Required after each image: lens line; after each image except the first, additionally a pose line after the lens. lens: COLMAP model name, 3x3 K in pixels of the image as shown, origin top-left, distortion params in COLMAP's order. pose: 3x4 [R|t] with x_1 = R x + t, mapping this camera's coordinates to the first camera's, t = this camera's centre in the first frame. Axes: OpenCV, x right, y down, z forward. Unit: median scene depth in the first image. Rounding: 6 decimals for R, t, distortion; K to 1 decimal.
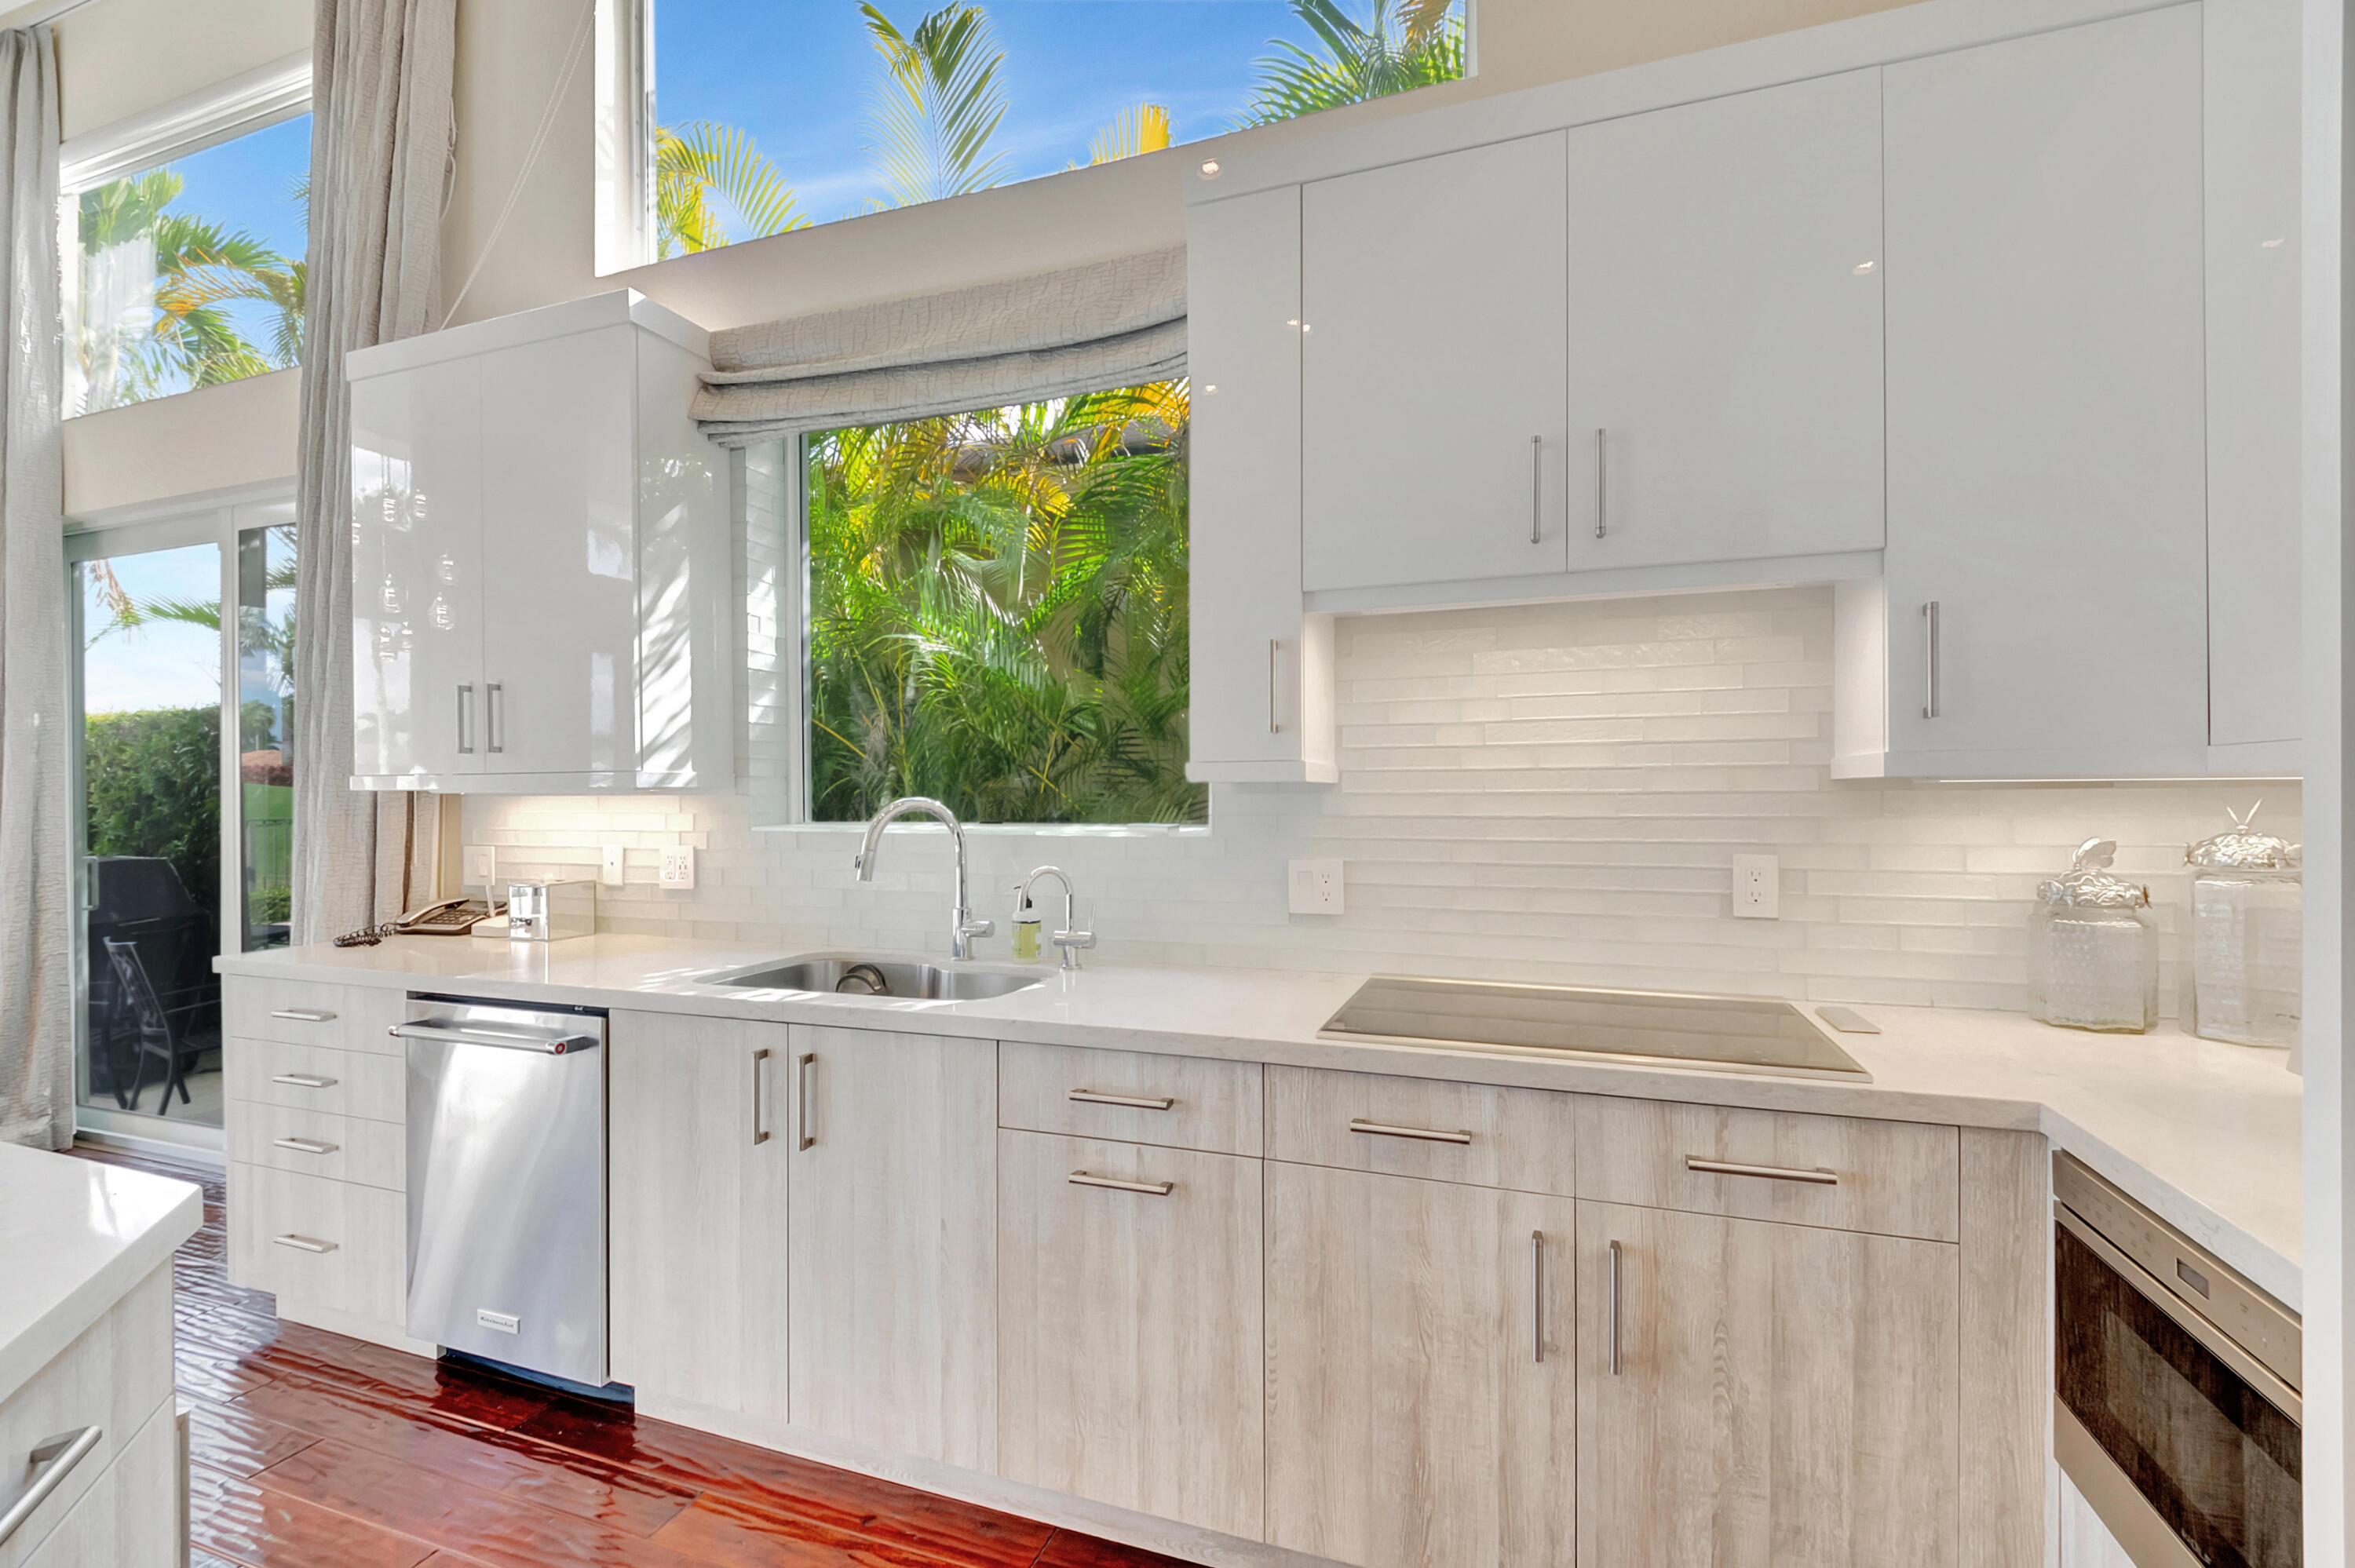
lens RADIAL K [[1066.7, 0, 1184.5], [0, 1066.7, 803.2], [0, 0, 1]] dist [-0.003460, -0.001080]
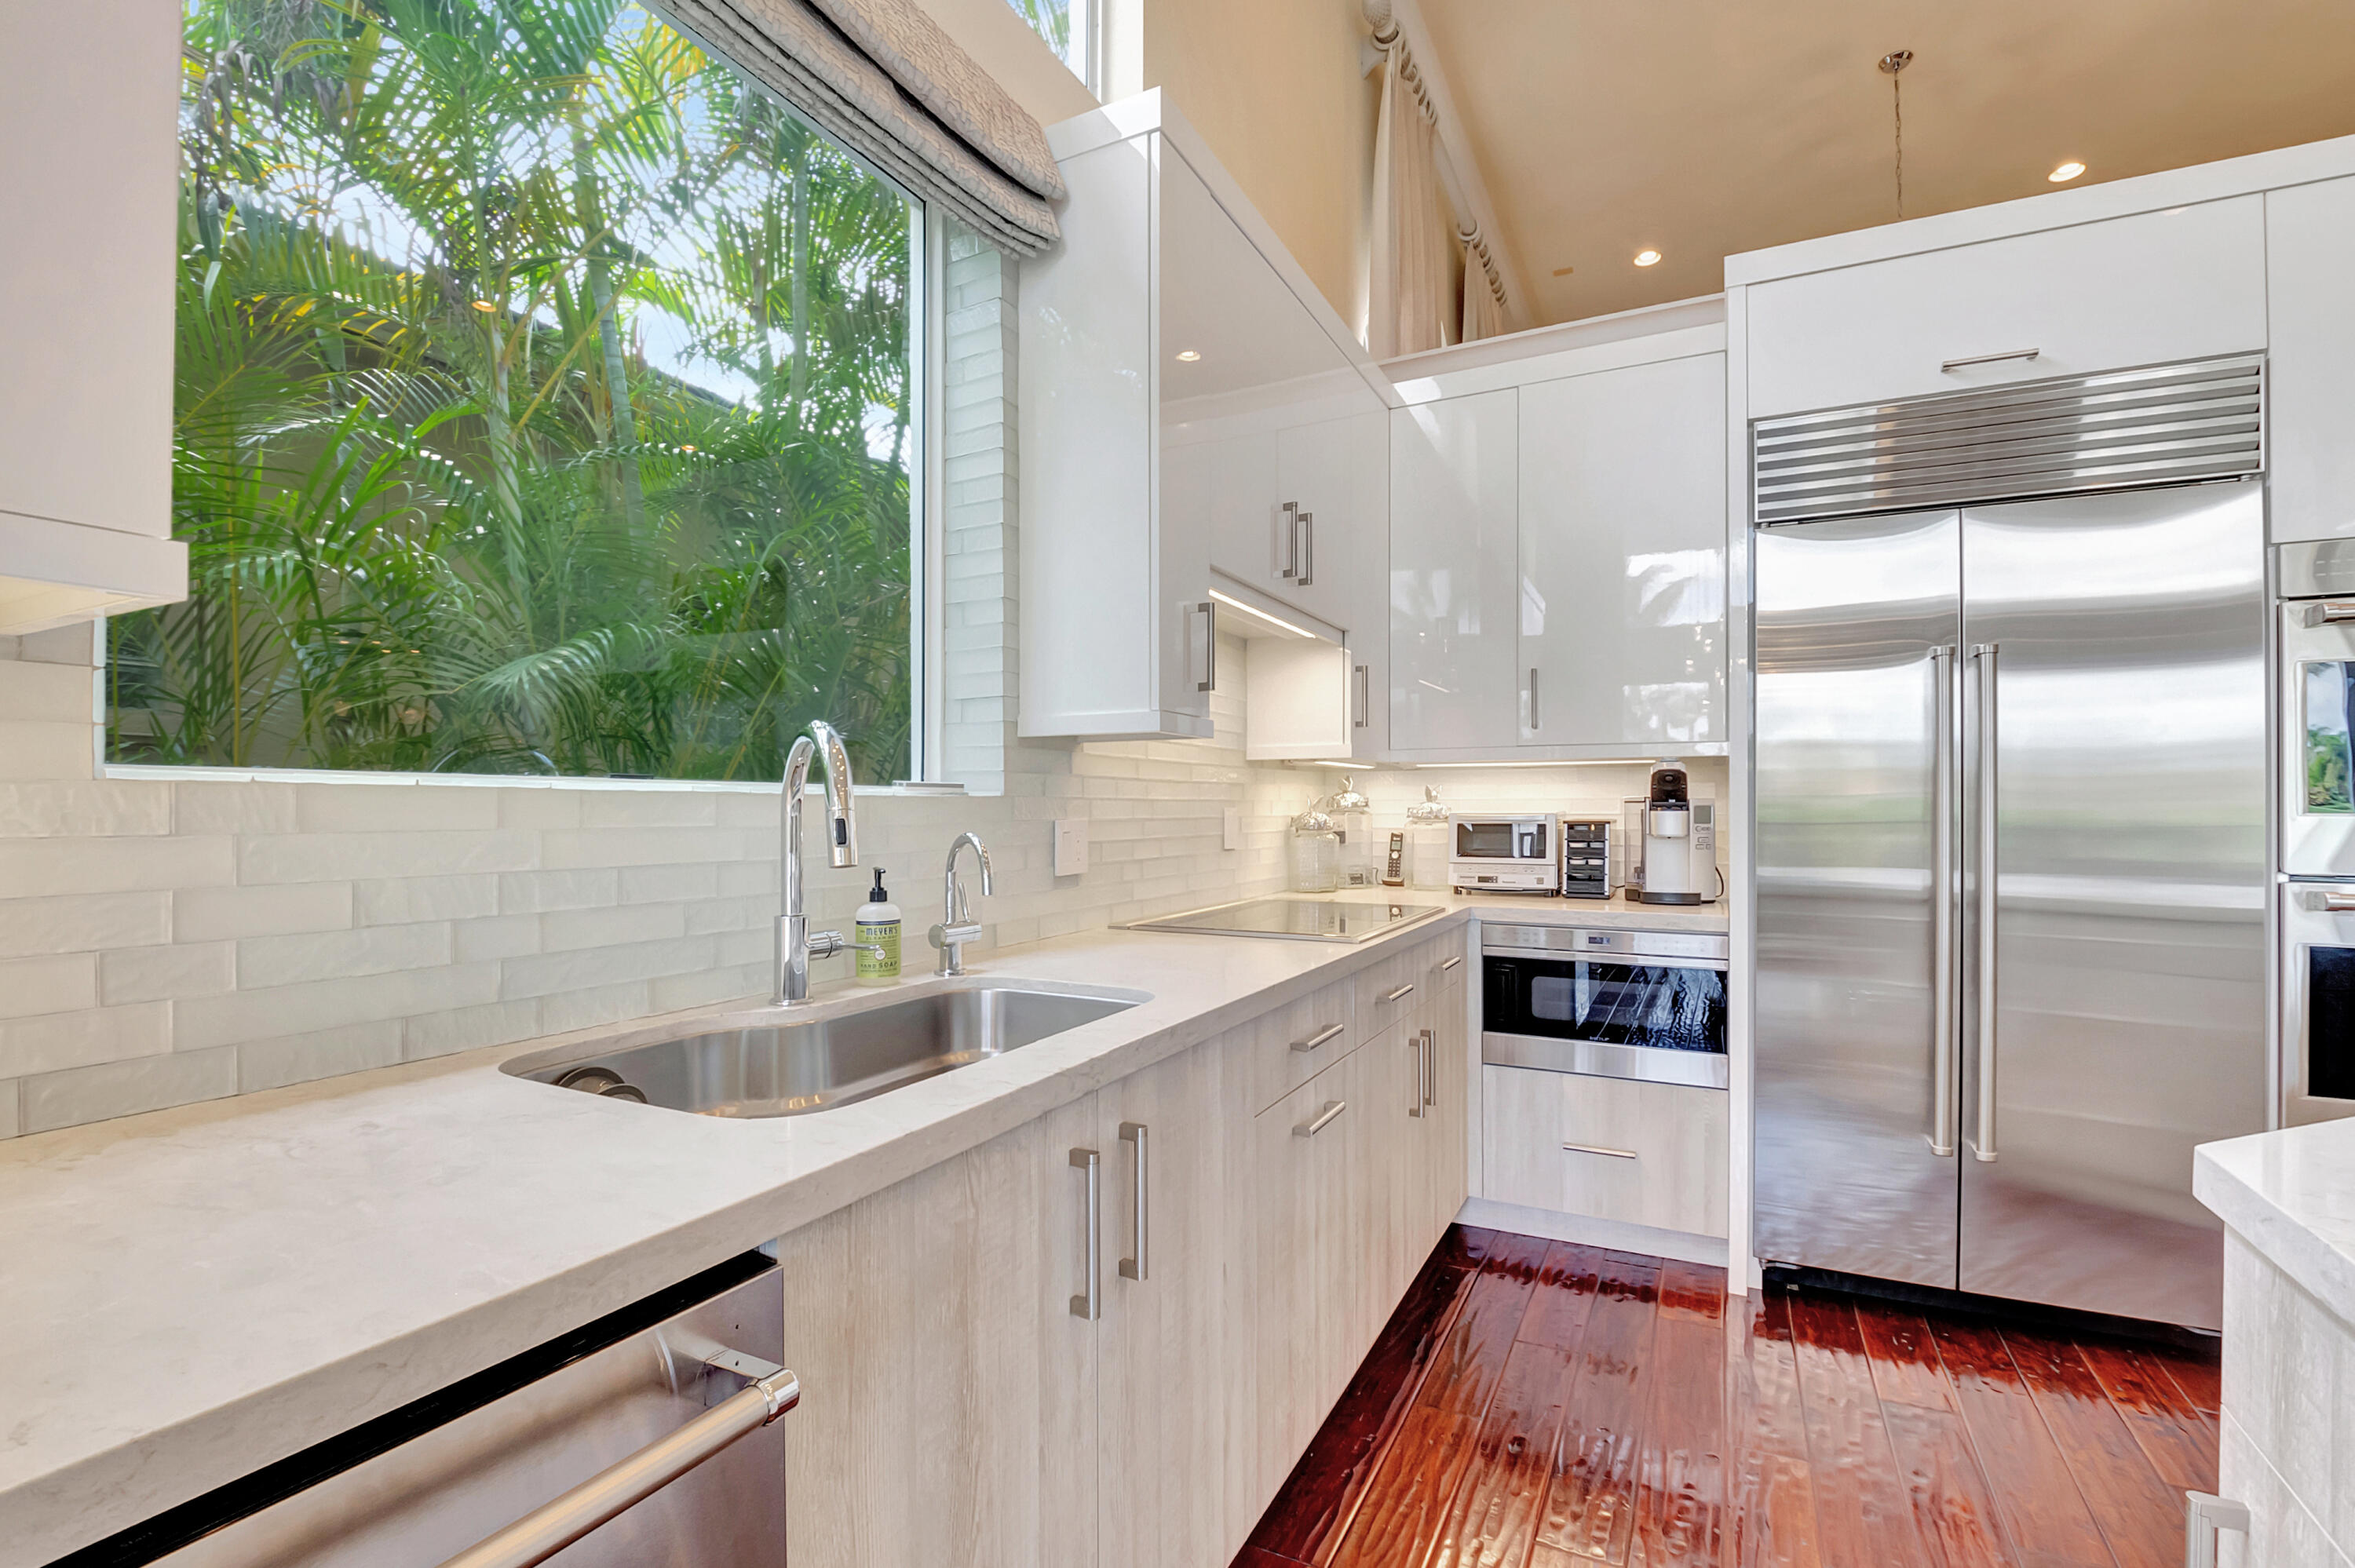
lens RADIAL K [[1103.5, 0, 1174.0], [0, 1103.5, 794.6], [0, 0, 1]] dist [-0.000687, -0.000158]
pose [[0.125295, 0.012851, 0.992036, -0.877593], [-0.000726, 0.999917, -0.012861, 0.043150], [-0.992119, 0.000892, 0.125294, 0.787059]]
